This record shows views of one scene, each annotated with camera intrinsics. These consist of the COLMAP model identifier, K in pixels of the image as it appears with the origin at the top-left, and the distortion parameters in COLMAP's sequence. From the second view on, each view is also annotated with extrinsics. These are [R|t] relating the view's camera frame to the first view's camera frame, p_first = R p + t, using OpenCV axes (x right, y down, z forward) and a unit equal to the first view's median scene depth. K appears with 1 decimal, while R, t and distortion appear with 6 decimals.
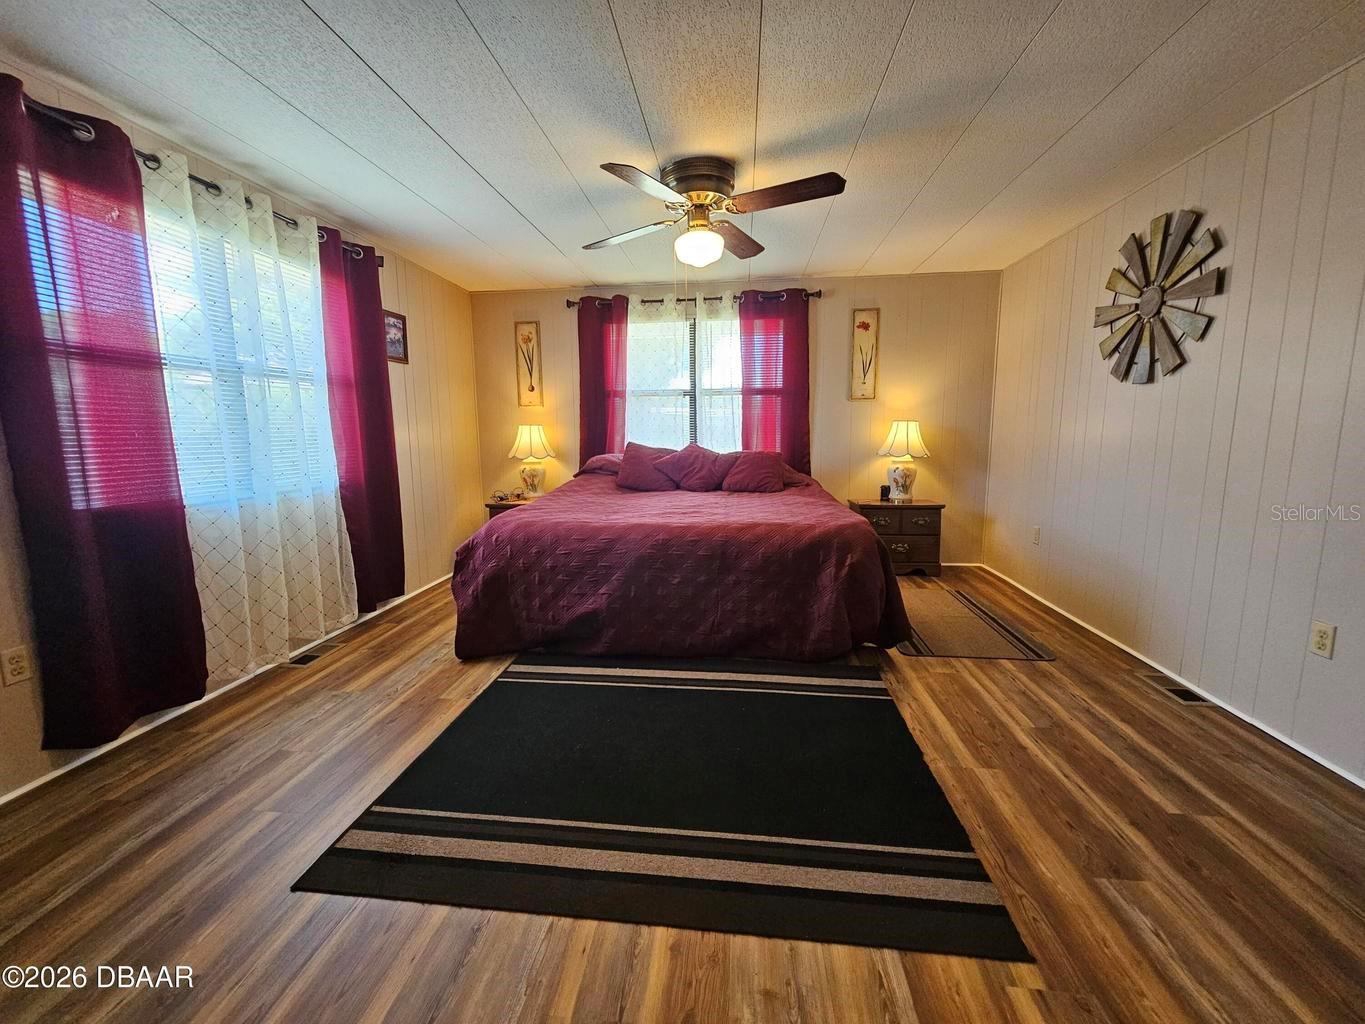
lens RADIAL K [[561.1, 0, 679.6], [0, 561.1, 506.4], [0, 0, 1]] dist [-0.003073, 0.000618]
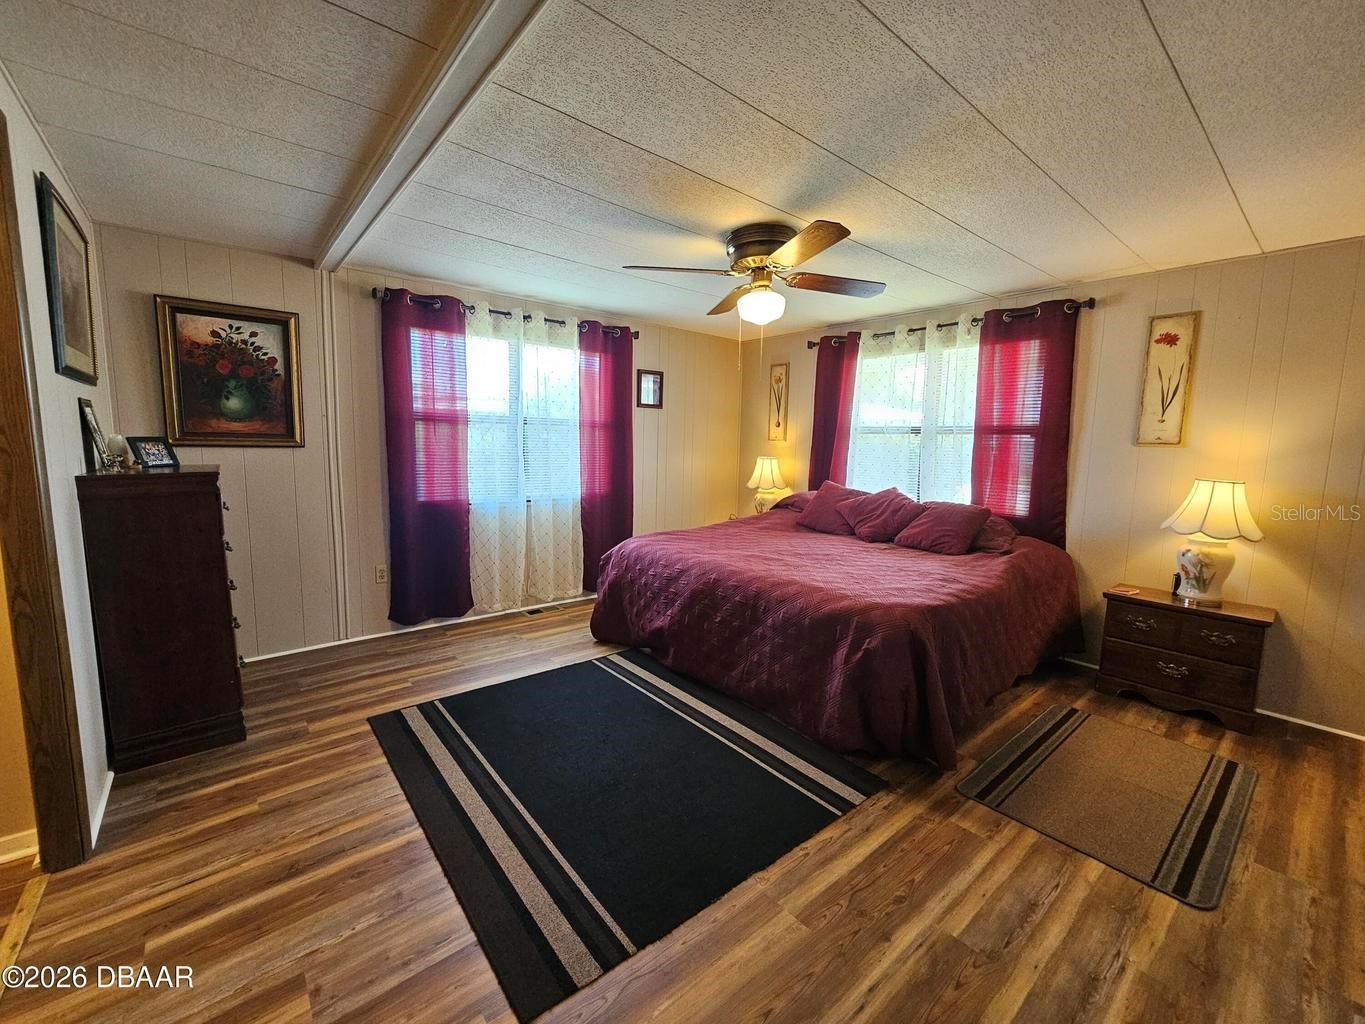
lens RADIAL K [[561.1, 0, 680.3], [0, 561.1, 508.7], [0, 0, 1]] dist [-0.003073, 0.000618]
pose [[0.716869, 0.108647, -0.688690, 0.649960], [-0.125422, 0.991765, 0.025906, -0.094520], [0.685834, 0.067805, 0.724593, 0.167844]]
